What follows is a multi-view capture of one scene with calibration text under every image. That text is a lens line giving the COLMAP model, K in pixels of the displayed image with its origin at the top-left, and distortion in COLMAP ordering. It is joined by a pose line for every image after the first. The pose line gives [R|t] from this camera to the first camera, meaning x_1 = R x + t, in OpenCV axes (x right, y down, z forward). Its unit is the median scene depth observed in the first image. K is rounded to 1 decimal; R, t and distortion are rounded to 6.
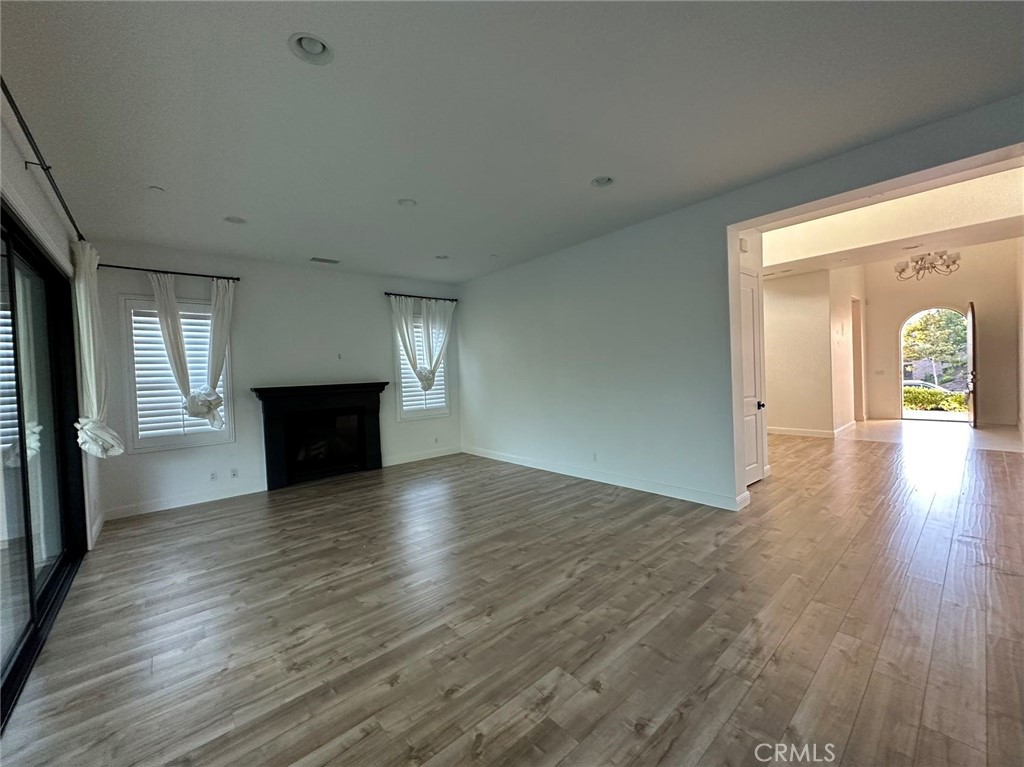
lens RADIAL K [[410.0, 0, 507.9], [0, 410.0, 383.1], [0, 0, 1]] dist [0.004430, 0.000213]
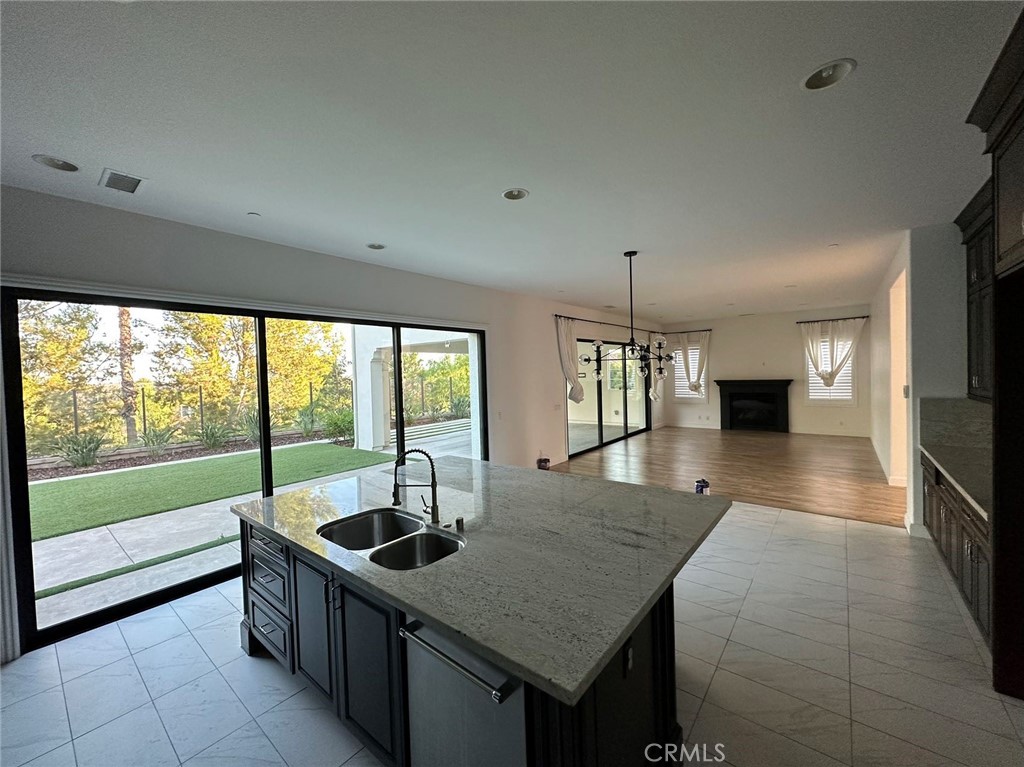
lens RADIAL K [[410.0, 0, 507.9], [0, 410.0, 383.1], [0, 0, 1]] dist [0.004430, 0.000213]
pose [[0.172586, 0.060095, -0.983159, 1.073311], [0.000567, 0.998131, 0.061110, -0.086217], [0.984994, -0.011105, 0.172230, -0.358509]]
